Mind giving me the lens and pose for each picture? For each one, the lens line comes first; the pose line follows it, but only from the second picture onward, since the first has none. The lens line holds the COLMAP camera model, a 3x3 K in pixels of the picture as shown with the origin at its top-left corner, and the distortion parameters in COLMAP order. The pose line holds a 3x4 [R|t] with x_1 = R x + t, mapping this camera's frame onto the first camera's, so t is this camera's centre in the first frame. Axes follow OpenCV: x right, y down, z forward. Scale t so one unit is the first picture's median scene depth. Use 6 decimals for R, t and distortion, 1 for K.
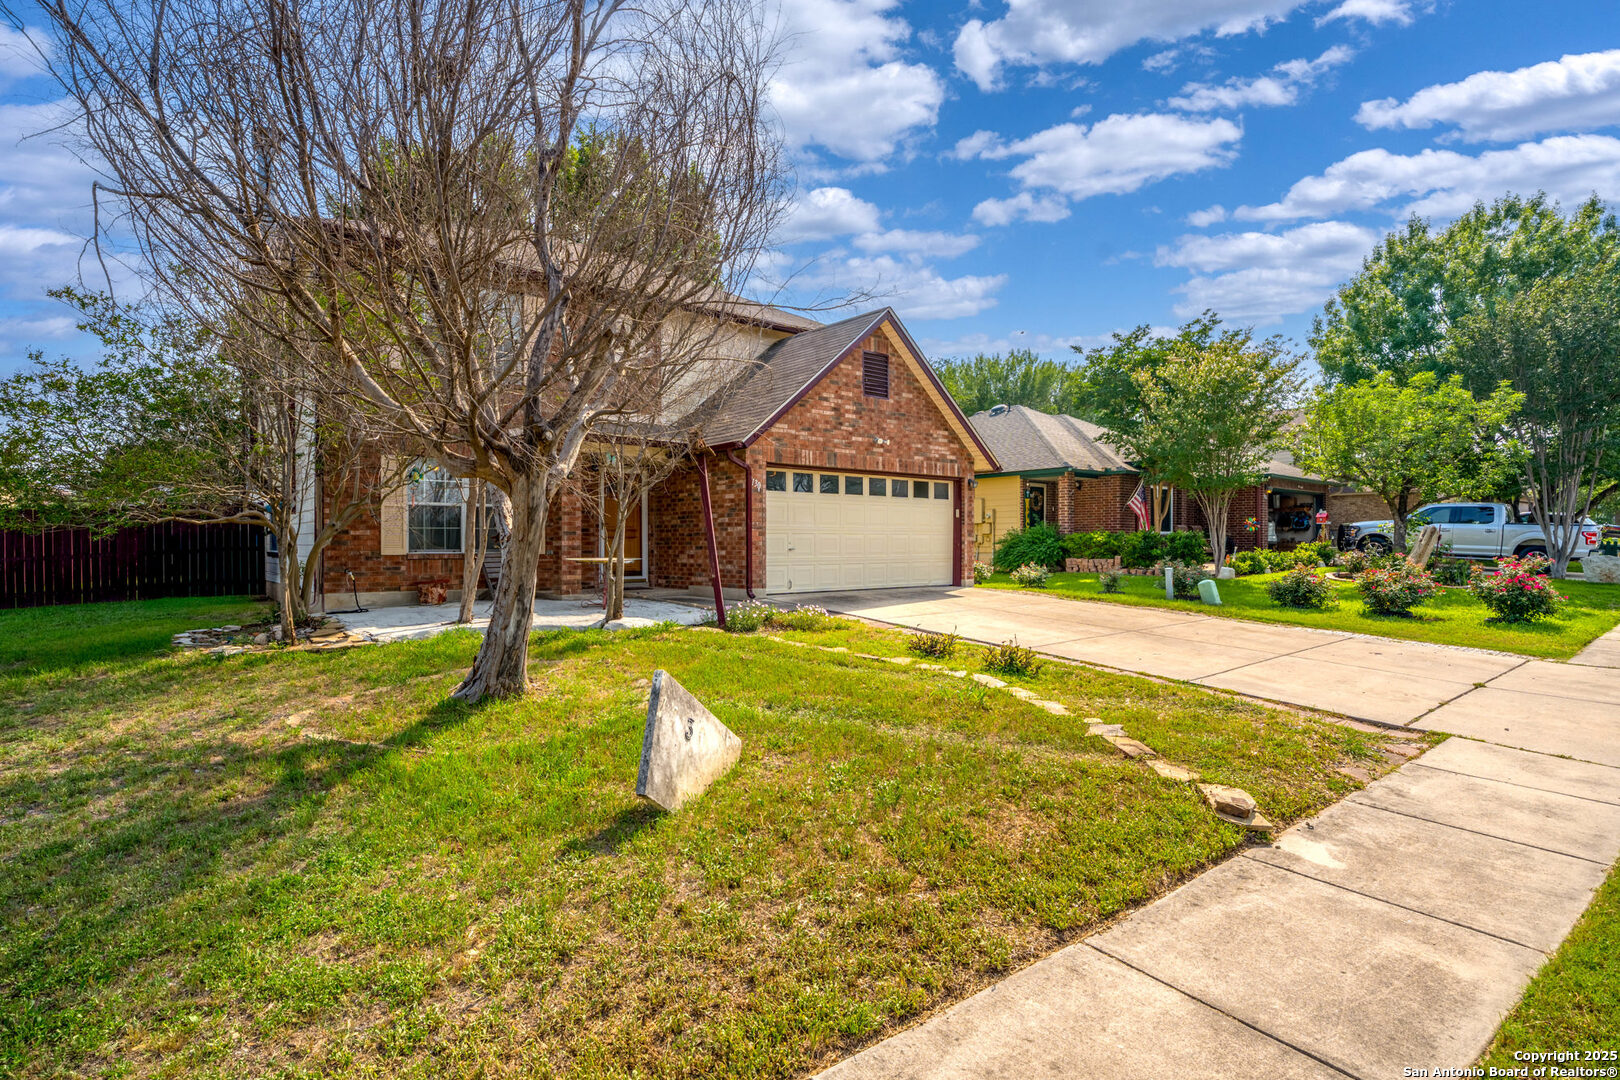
lens RADIAL K [[777.9, 0, 809.4], [0, 777.9, 530.7], [0, 0, 1]] dist [0.000089, 0.000013]
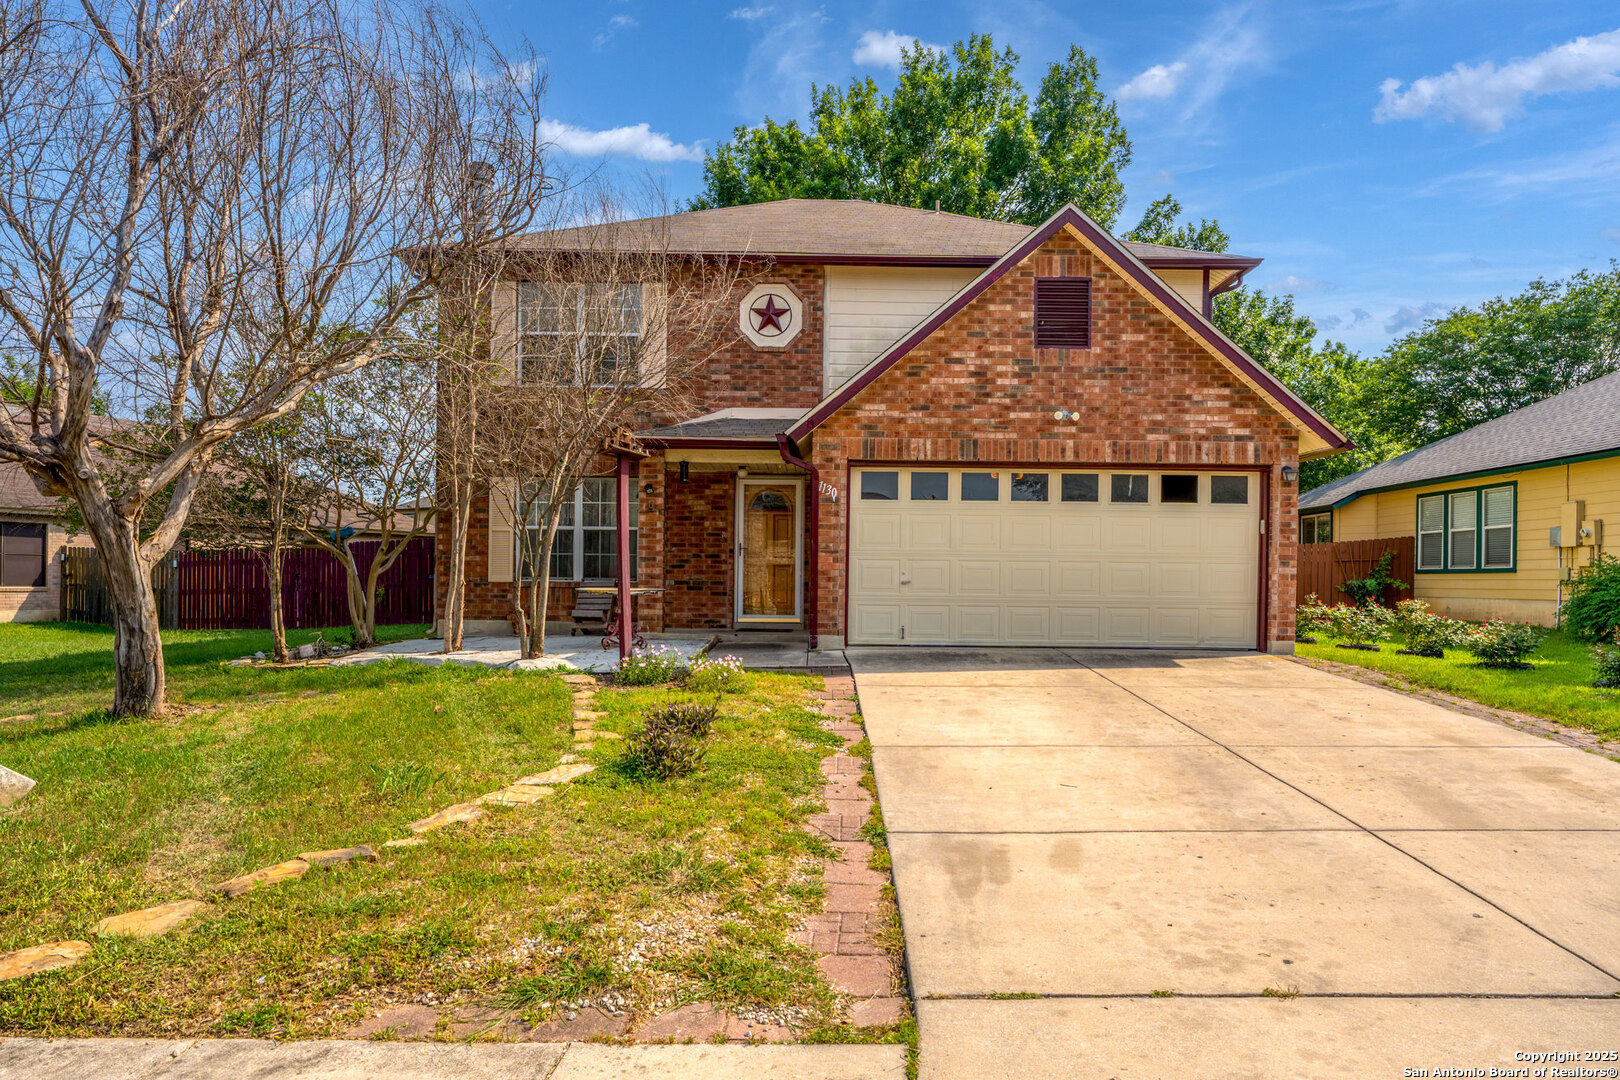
lens RADIAL K [[1012.0, 0, 810.1], [0, 1012.0, 550.5], [0, 0, 1]] dist [-0.003505, -0.001074]
pose [[0.786087, -0.006782, -0.618078, 0.451030], [-0.002483, 0.999897, -0.014130, 0.008030], [0.618111, 0.012642, 0.785989, 0.226401]]
